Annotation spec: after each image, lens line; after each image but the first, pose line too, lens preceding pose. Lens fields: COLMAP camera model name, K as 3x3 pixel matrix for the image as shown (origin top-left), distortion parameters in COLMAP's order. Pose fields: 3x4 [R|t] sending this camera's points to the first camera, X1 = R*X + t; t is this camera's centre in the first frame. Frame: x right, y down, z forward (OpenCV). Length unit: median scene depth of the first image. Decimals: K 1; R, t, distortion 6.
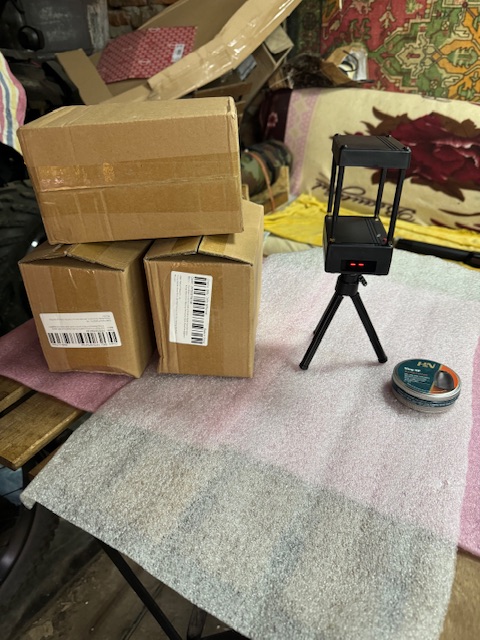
lens RADIAL K [[434.5, 0, 240.9], [0, 434.5, 323.8], [0, 0, 1]] dist [-0.022500, 0.002735]
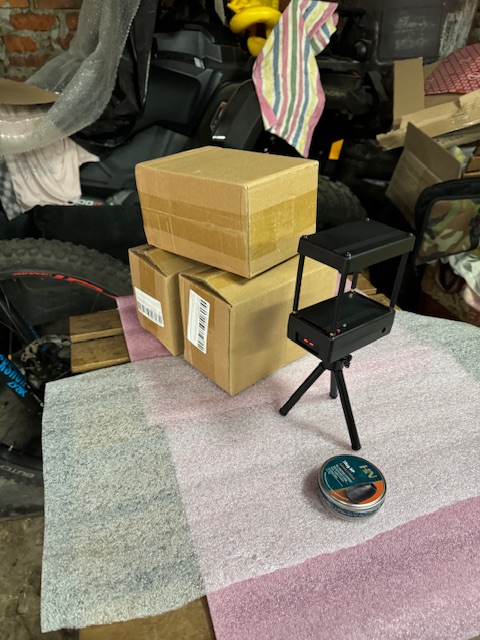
lens RADIAL K [[446.5, 0, 240.0], [0, 446.5, 320.0], [0, 0, 1]] dist [-0.029107, -0.000512]
pose [[0.716867, 0.376027, -0.587117, 0.700333], [-0.372488, 0.918400, 0.133395, -0.244215], [0.589368, 0.123068, 0.798436, 0.020198]]
